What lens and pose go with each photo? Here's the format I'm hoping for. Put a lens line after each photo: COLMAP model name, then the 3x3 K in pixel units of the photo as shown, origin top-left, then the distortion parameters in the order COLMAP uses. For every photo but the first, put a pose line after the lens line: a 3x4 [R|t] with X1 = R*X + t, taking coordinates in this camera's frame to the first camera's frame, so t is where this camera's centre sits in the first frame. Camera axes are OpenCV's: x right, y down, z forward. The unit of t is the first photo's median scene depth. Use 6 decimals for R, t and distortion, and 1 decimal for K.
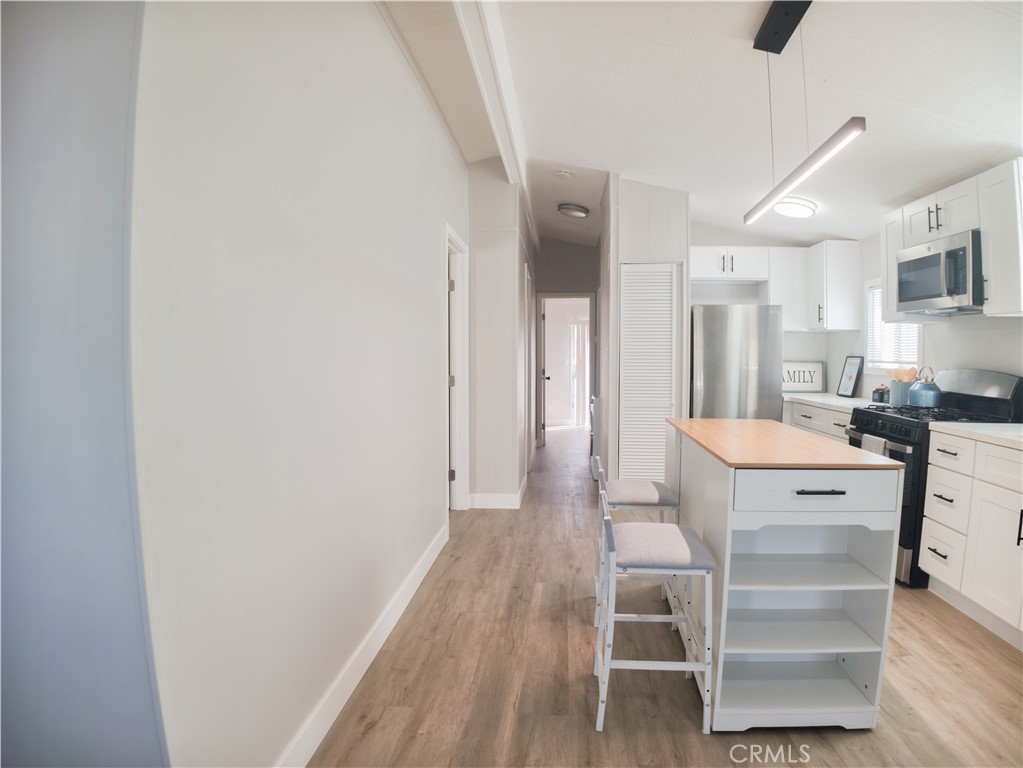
lens RADIAL K [[586.4, 0, 511.5], [0, 586.4, 384.0], [0, 0, 1]] dist [-0.122665, 0.003851]
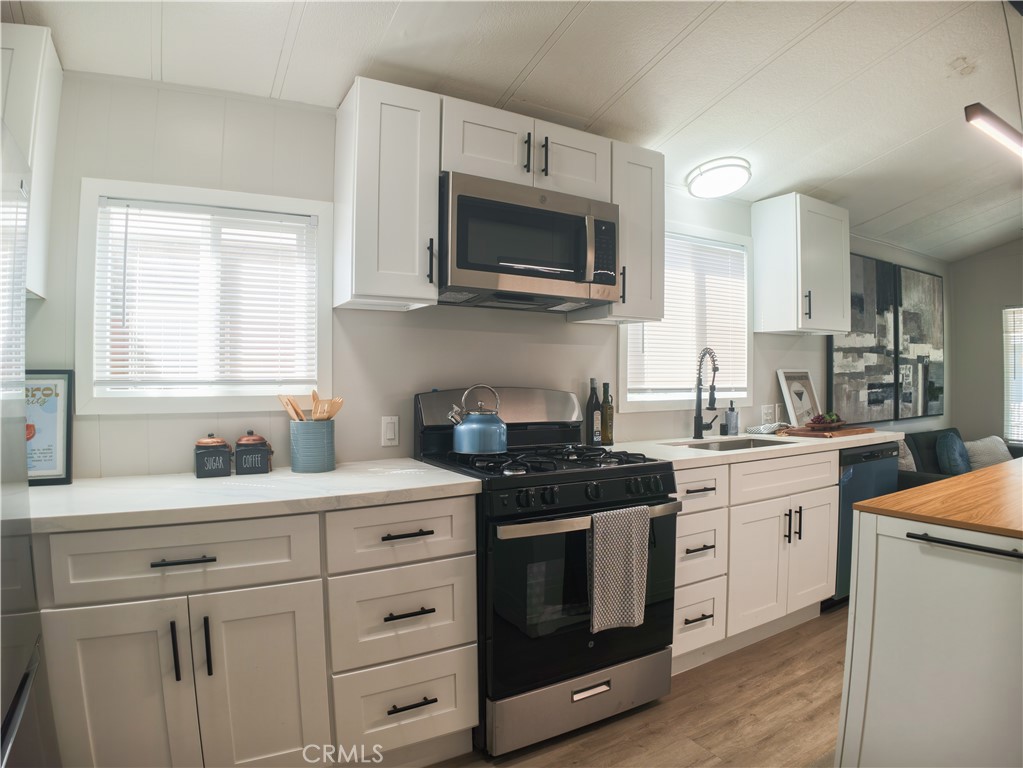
lens RADIAL K [[585.3, 0, 516.8], [0, 585.3, 381.5], [0, 0, 1]] dist [-0.139491, 0.015975]
pose [[-0.570364, -0.007443, 0.821358, 0.256410], [0.042232, 0.998371, 0.038374, -0.069419], [-0.820305, 0.056575, -0.569121, 1.562845]]
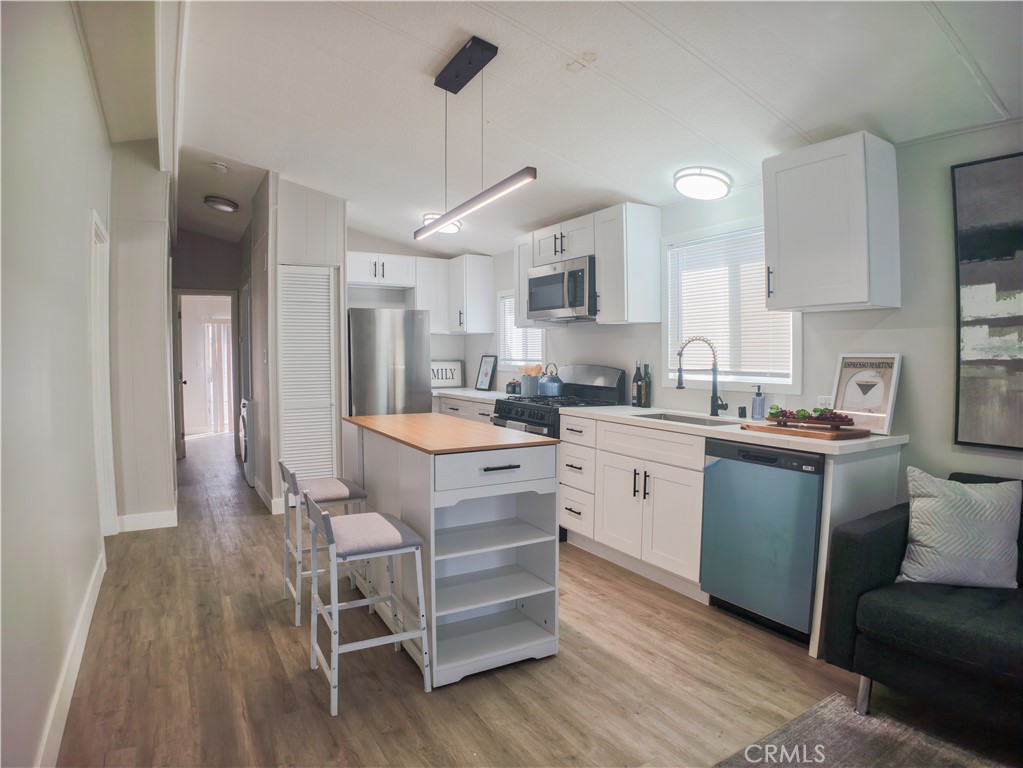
lens RADIAL K [[585.3, 0, 516.8], [0, 585.3, 381.5], [0, 0, 1]] dist [-0.139491, 0.015975]
pose [[0.807641, -0.028795, 0.588972, -0.099464], [0.031467, 0.999488, 0.005716, -0.001094], [-0.588835, 0.013917, 0.808134, -0.029196]]
